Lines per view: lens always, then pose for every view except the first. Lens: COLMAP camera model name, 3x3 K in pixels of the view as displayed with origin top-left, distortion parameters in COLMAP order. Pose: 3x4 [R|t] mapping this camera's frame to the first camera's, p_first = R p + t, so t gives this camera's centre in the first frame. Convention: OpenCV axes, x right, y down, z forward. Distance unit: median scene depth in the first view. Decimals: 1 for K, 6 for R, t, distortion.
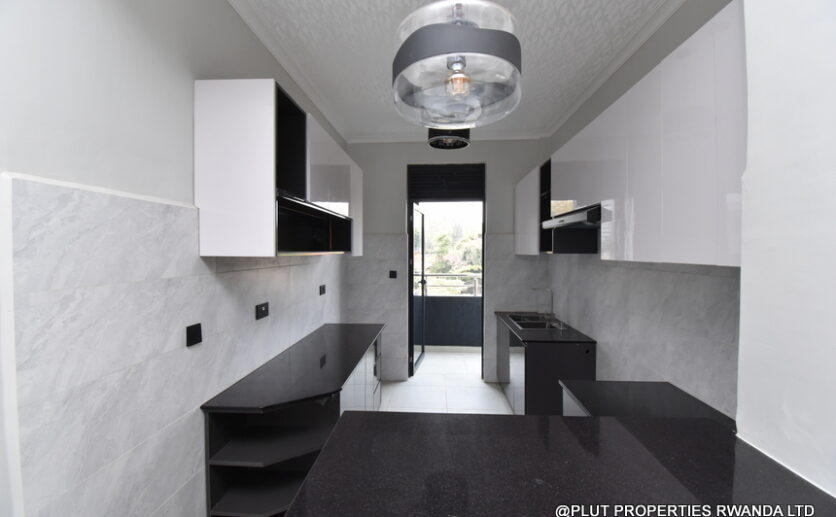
lens RADIAL K [[365.0, 0, 416.9], [0, 365.0, 257.2], [0, 0, 1]] dist [-0.019874, -0.005164]
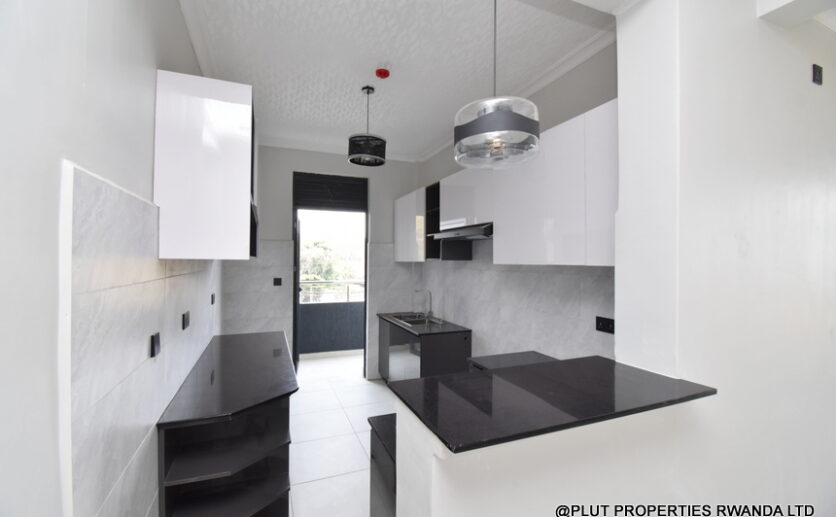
lens RADIAL K [[365.0, 0, 417.3], [0, 365.0, 257.7], [0, 0, 1]] dist [-0.019874, -0.005164]
pose [[0.900388, 0.006078, 0.435045, -0.184111], [0.004217, 0.999734, -0.022694, 0.007819], [-0.435067, 0.022268, 0.900123, -0.049391]]
